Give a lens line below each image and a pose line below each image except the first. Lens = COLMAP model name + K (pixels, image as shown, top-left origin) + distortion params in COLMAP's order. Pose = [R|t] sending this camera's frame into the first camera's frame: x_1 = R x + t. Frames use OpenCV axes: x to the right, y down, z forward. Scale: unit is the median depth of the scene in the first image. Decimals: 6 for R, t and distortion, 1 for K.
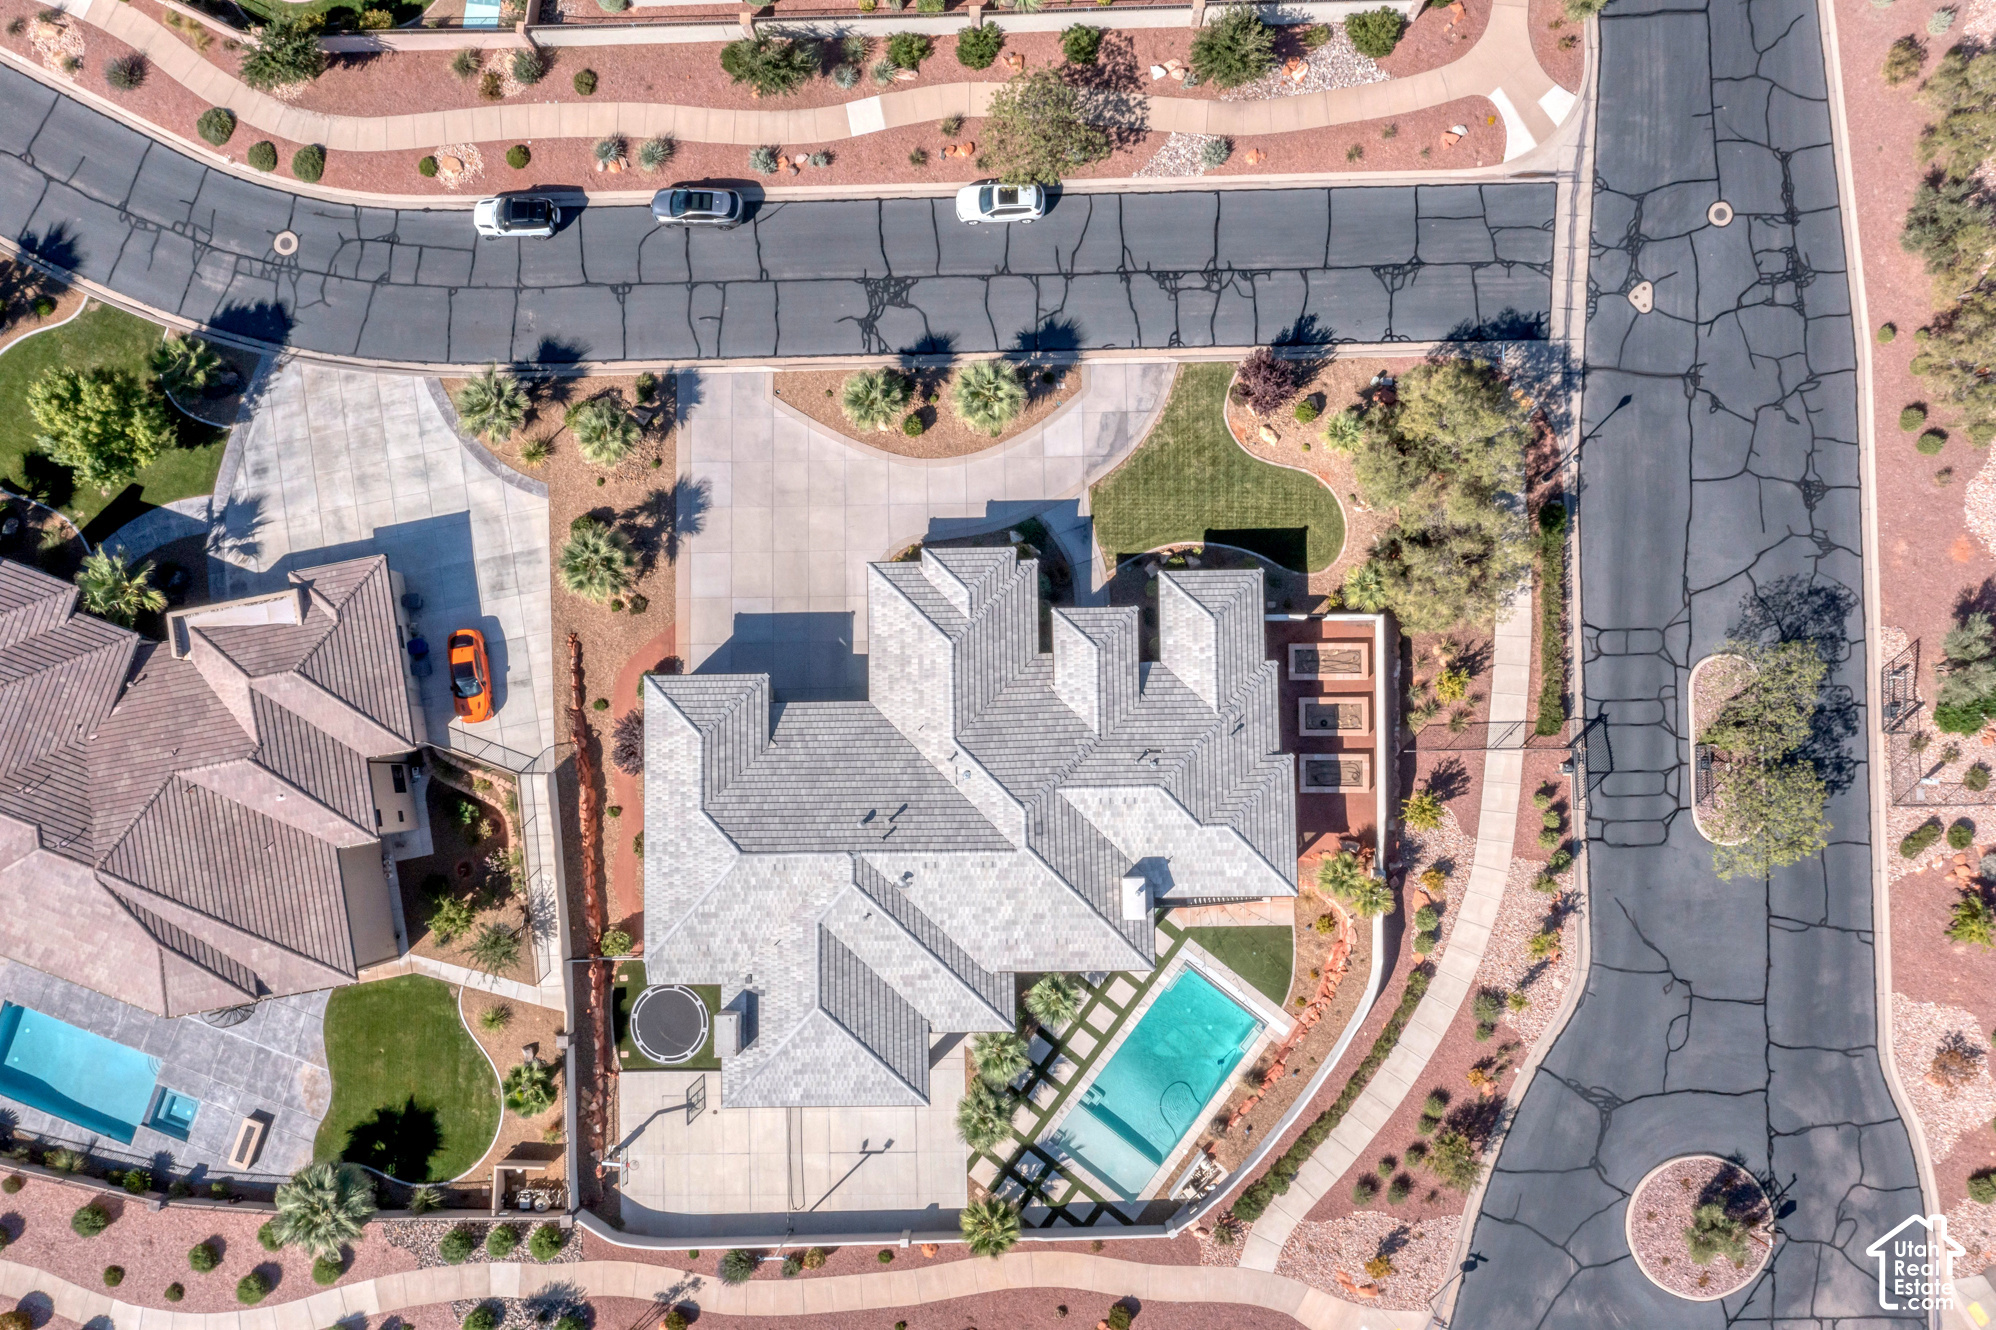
lens RADIAL K [[1573.9, 0, 993.3], [0, 1573.9, 669.9], [0, 0, 1]] dist [0.003528, 0.006494]
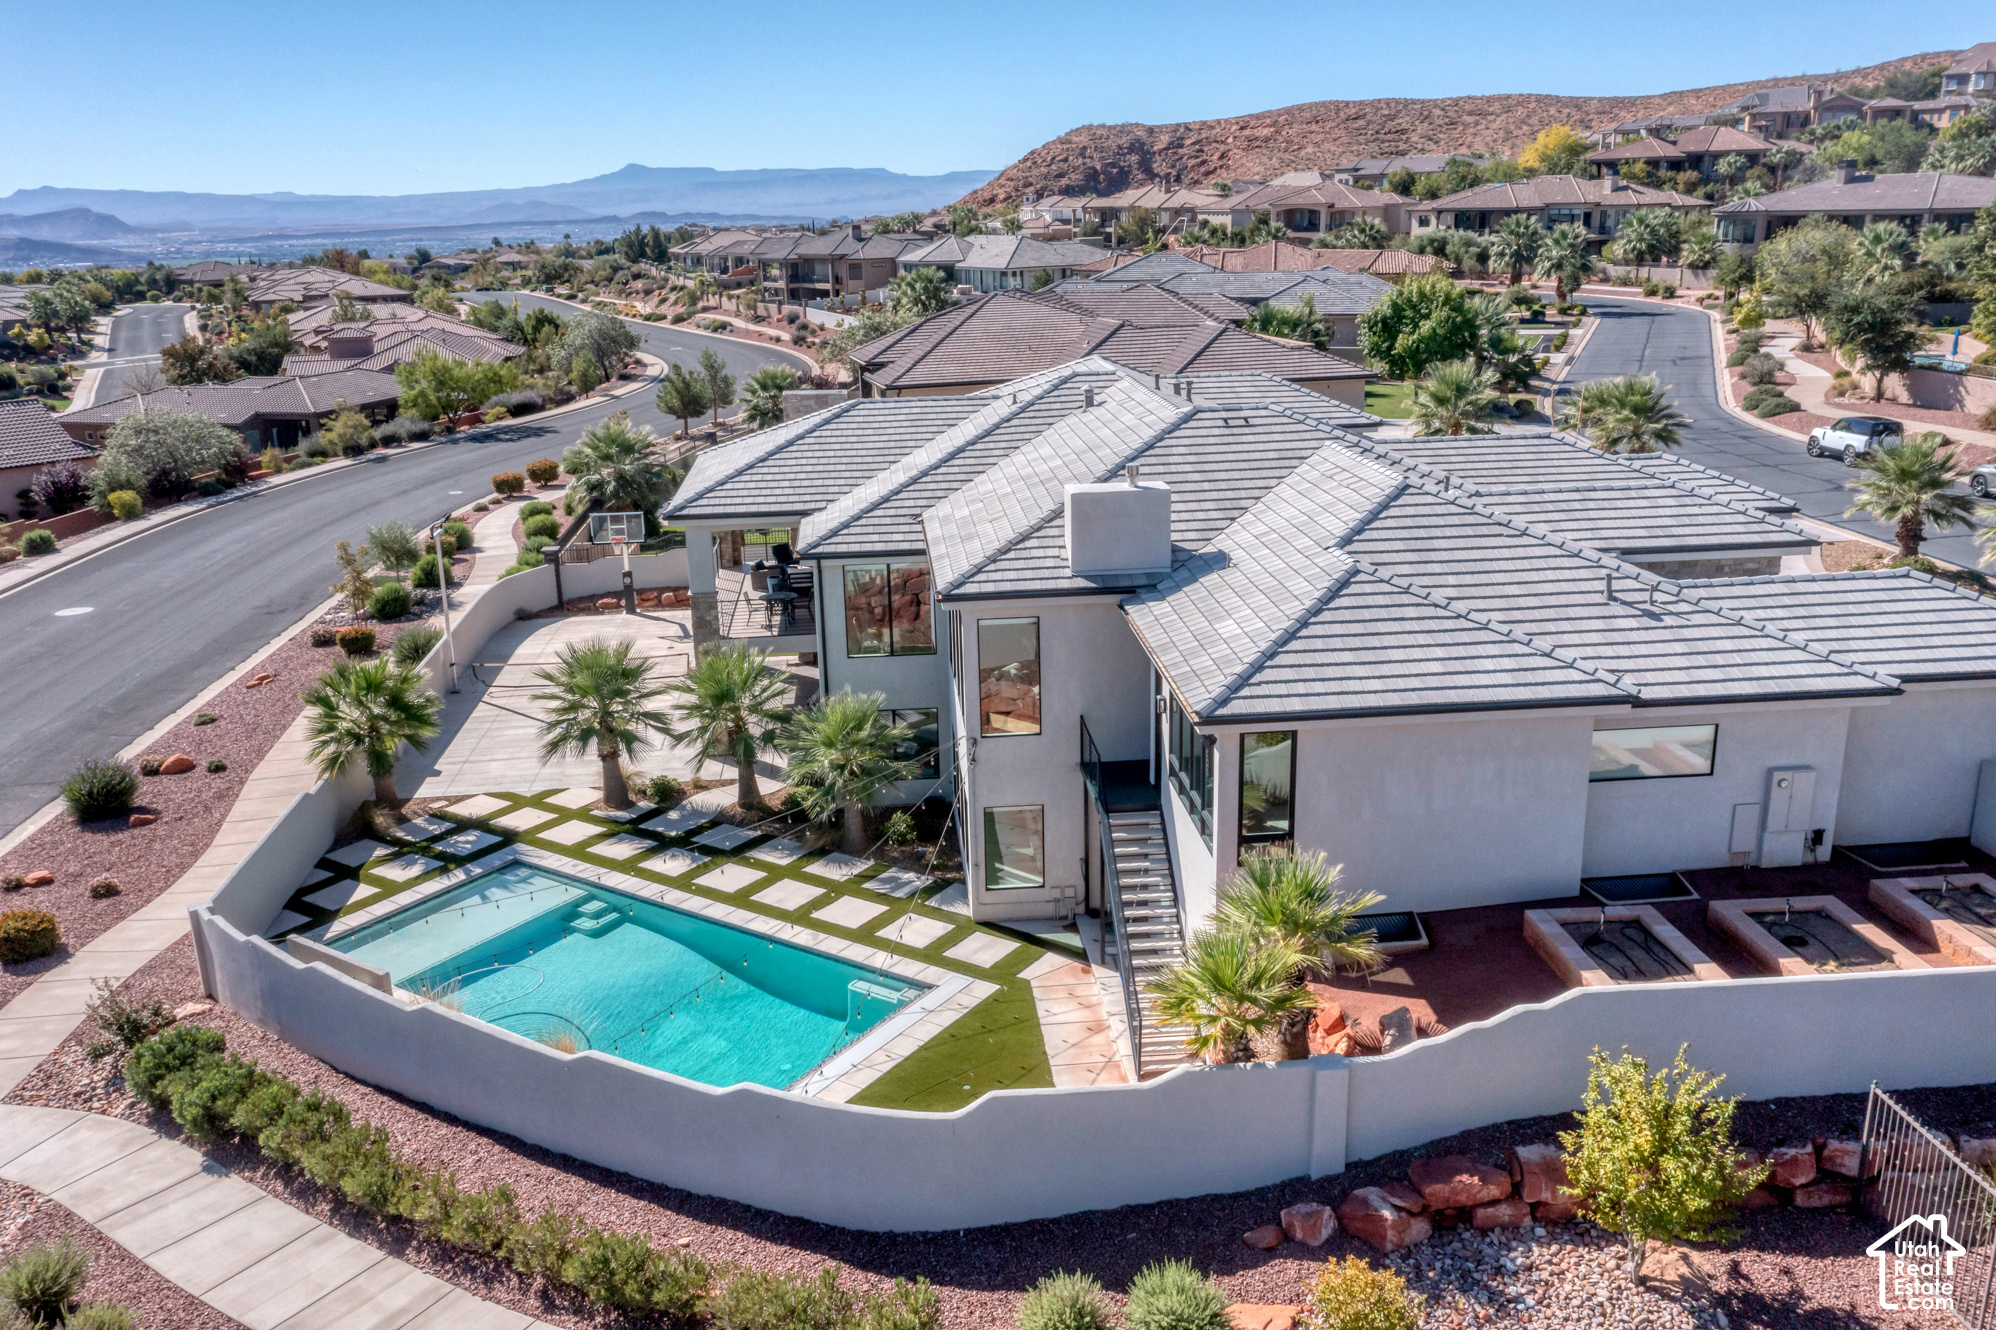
lens RADIAL K [[1573.9, 0, 993.3], [0, 1573.9, 669.9], [0, 0, 1]] dist [0.003528, 0.006494]
pose [[0.077974, 0.308331, -0.948078, 0.443592], [-0.991007, 0.127703, -0.039973, 0.178839], [0.108748, 0.942669, 0.315515, 0.828337]]
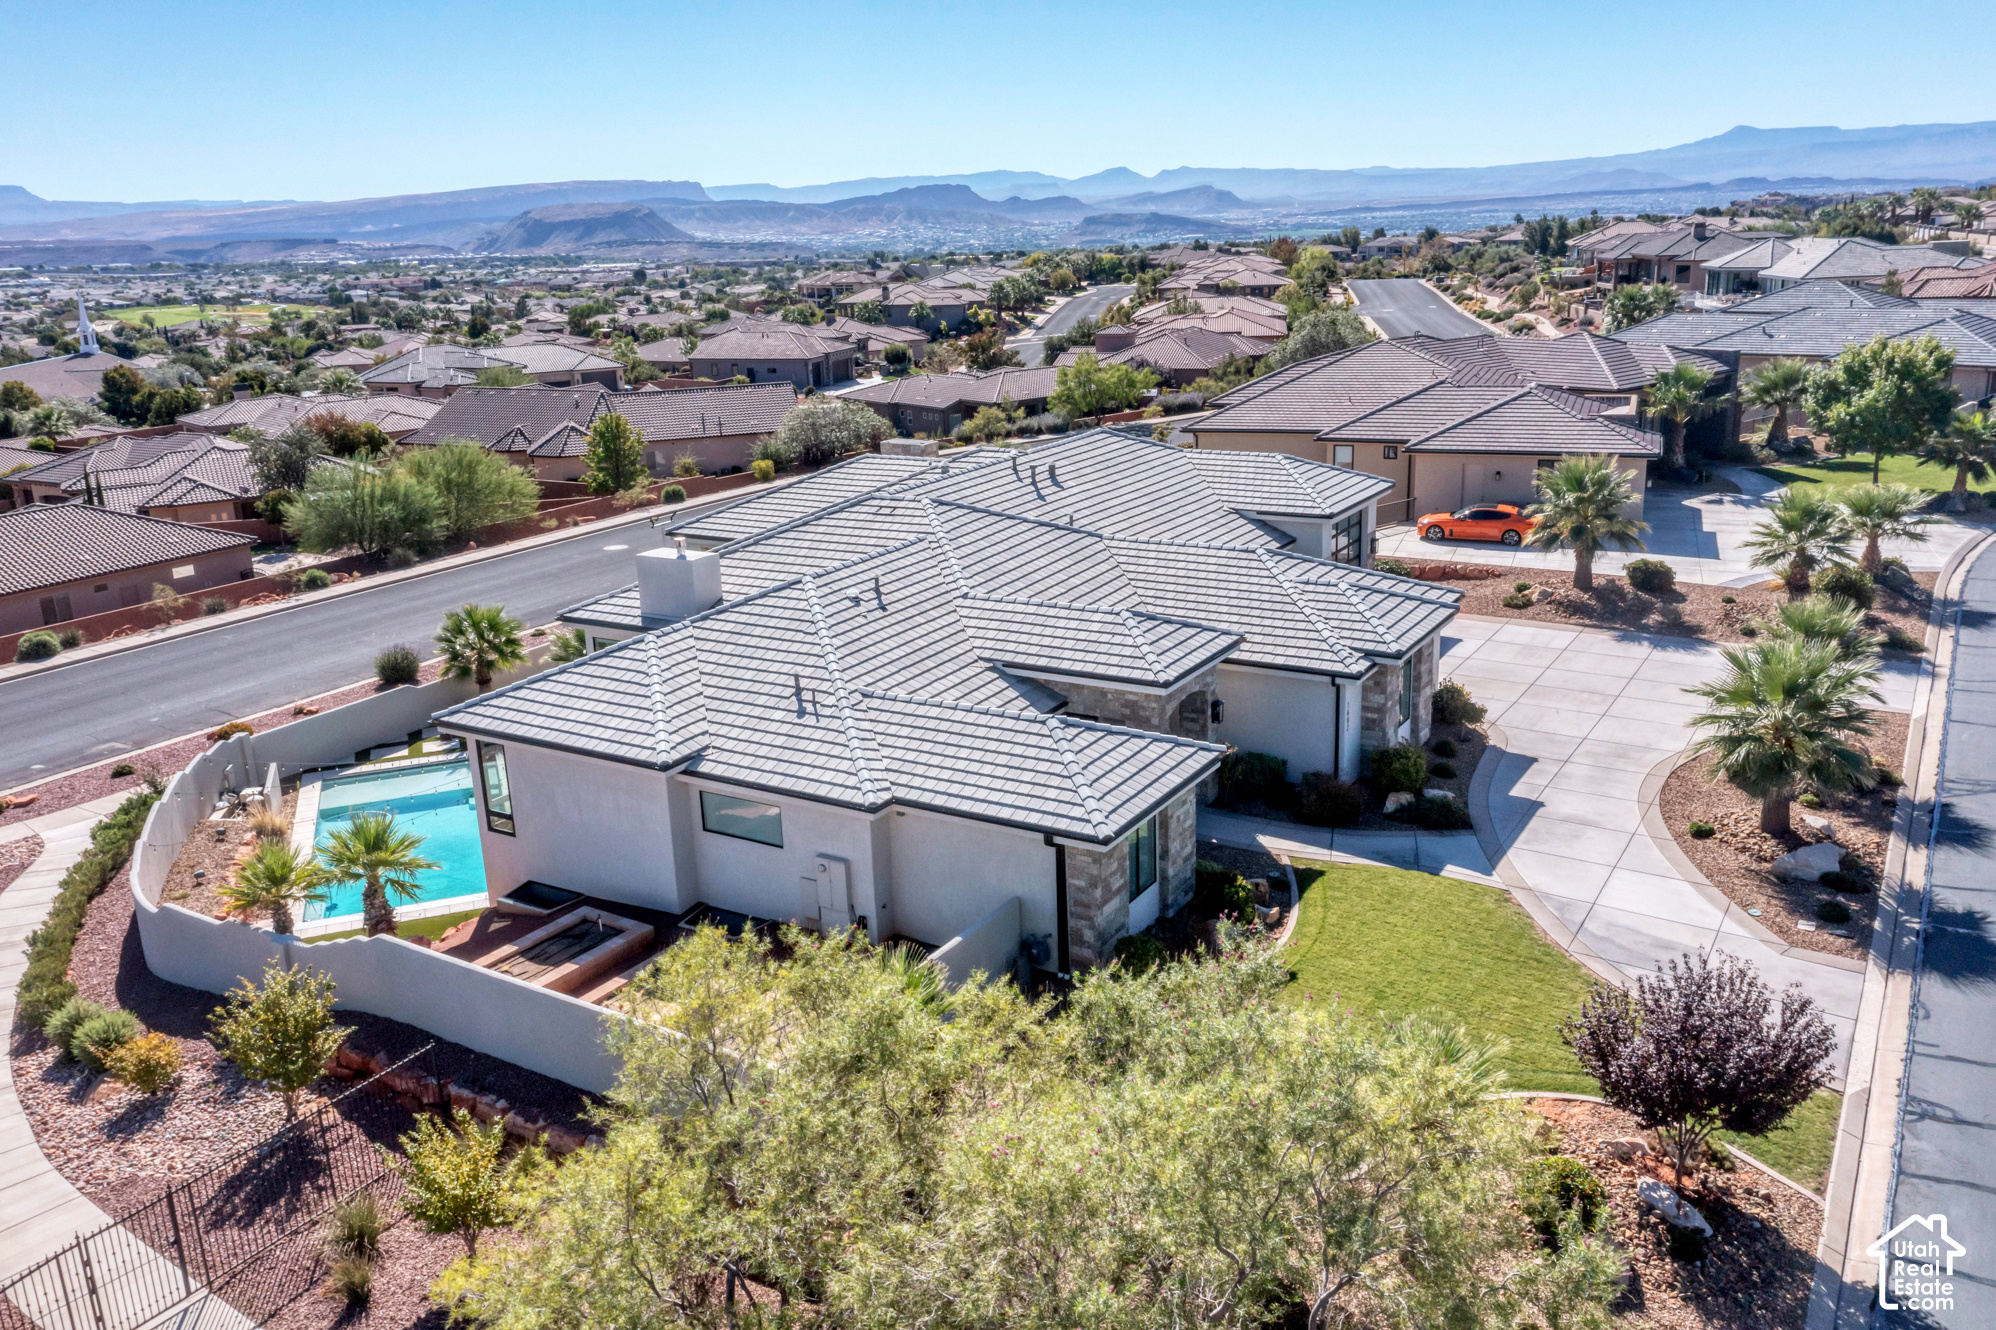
lens RADIAL K [[1573.9, 0, 993.3], [0, 1573.9, 669.9], [0, 0, 1]] dist [0.003528, 0.006494]
pose [[-0.528462, 0.284750, -0.799778, 0.433201], [-0.839511, -0.035142, 0.542205, -0.219243], [0.126287, 0.957958, 0.257622, 0.827921]]
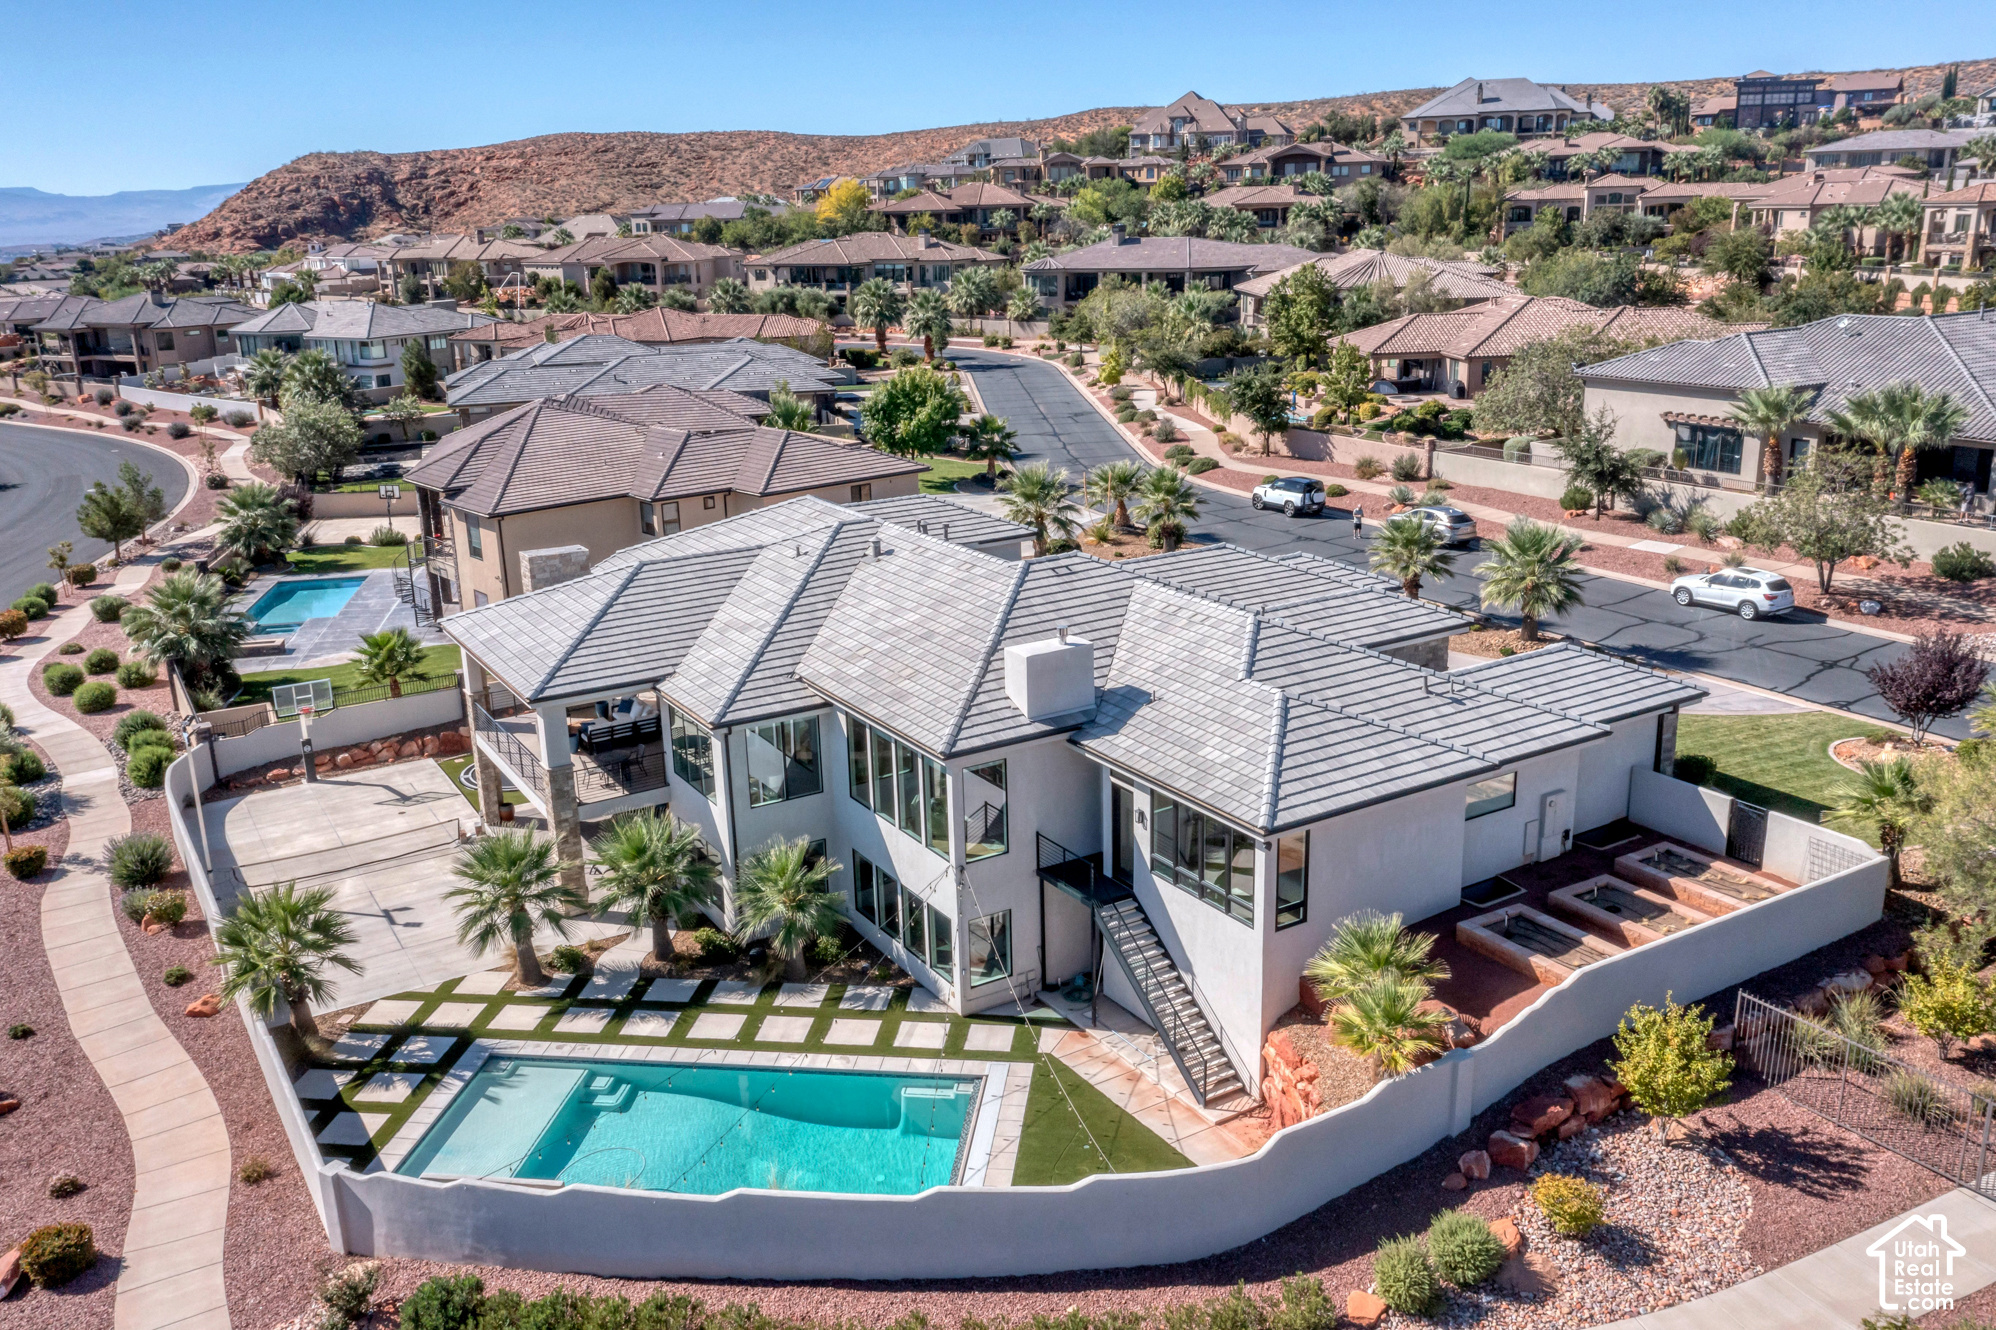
lens RADIAL K [[1578.7, 0, 998.0], [0, 1578.7, 665.0], [0, 0, 1]] dist [-0.002619, 0.004538]
pose [[0.515194, 0.253855, -0.818616, 0.452891], [-0.852754, 0.247601, -0.459896, 0.355752], [0.085943, 0.935014, 0.344039, 0.753338]]
